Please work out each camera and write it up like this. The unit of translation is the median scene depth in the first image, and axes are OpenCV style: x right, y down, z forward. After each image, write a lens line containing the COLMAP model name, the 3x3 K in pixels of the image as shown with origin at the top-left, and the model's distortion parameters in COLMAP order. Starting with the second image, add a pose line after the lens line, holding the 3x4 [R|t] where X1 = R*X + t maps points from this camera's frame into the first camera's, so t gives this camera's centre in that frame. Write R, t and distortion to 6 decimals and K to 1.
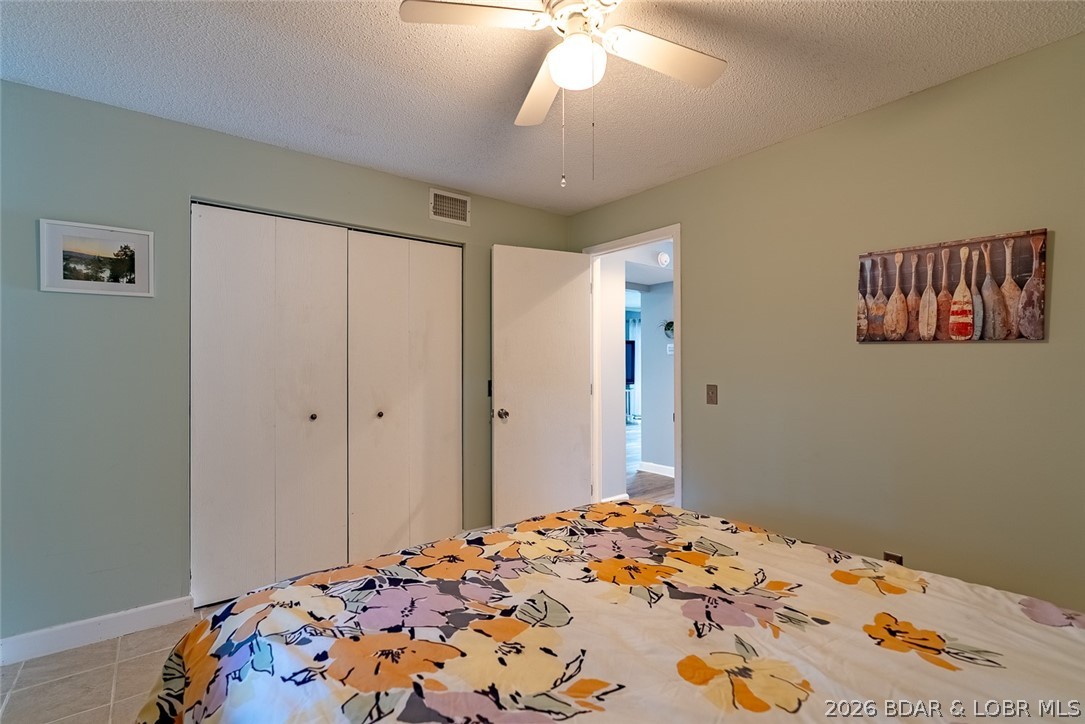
lens RADIAL K [[490.2, 0, 539.0], [0, 490.2, 361.5], [0, 0, 1]] dist [-0.008433, 0.000907]
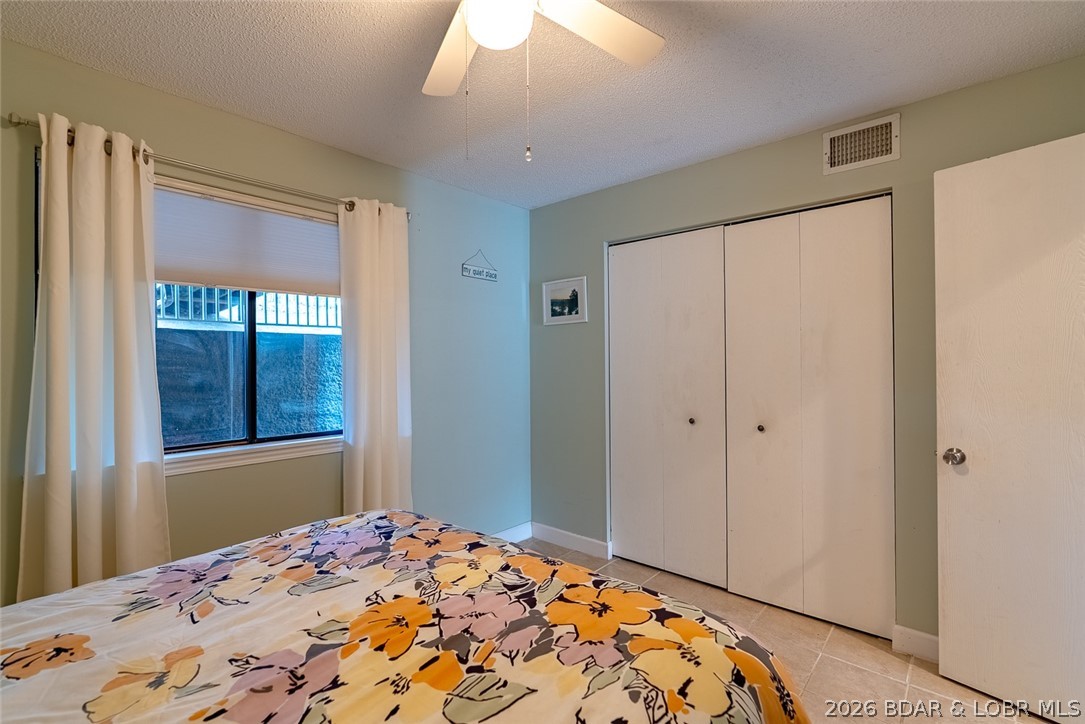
lens RADIAL K [[494.0, 0, 541.9], [0, 494.0, 362.7], [0, 0, 1]] dist [-0.006569, 0.000526]
pose [[0.186511, -0.000846, -0.982452, 0.684710], [0.009356, 0.999956, 0.000915, -0.017616], [0.982408, -0.009363, 0.186511, 0.690111]]
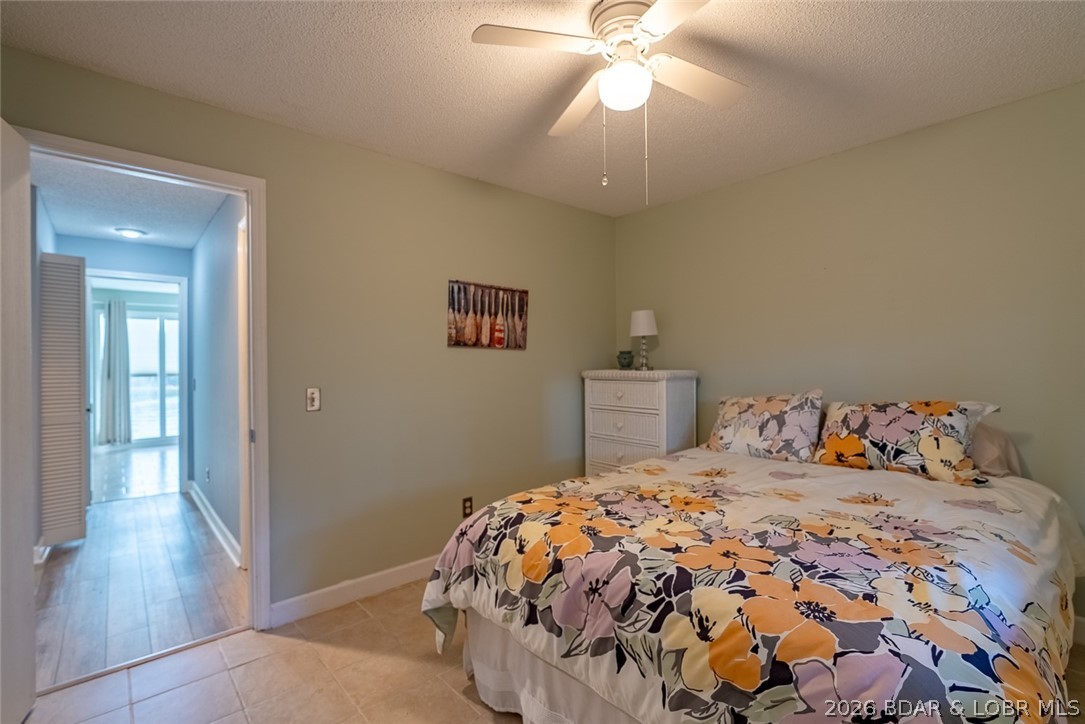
lens RADIAL K [[485.8, 0, 542.7], [0, 485.8, 362.3], [0, 0, 1]] dist [-0.001317, 0.000082]
pose [[-0.066181, 0.001856, 0.997806, -0.752249], [0.006836, 0.999976, -0.001407, 0.008684], [-0.997784, 0.006728, -0.066192, 0.954699]]
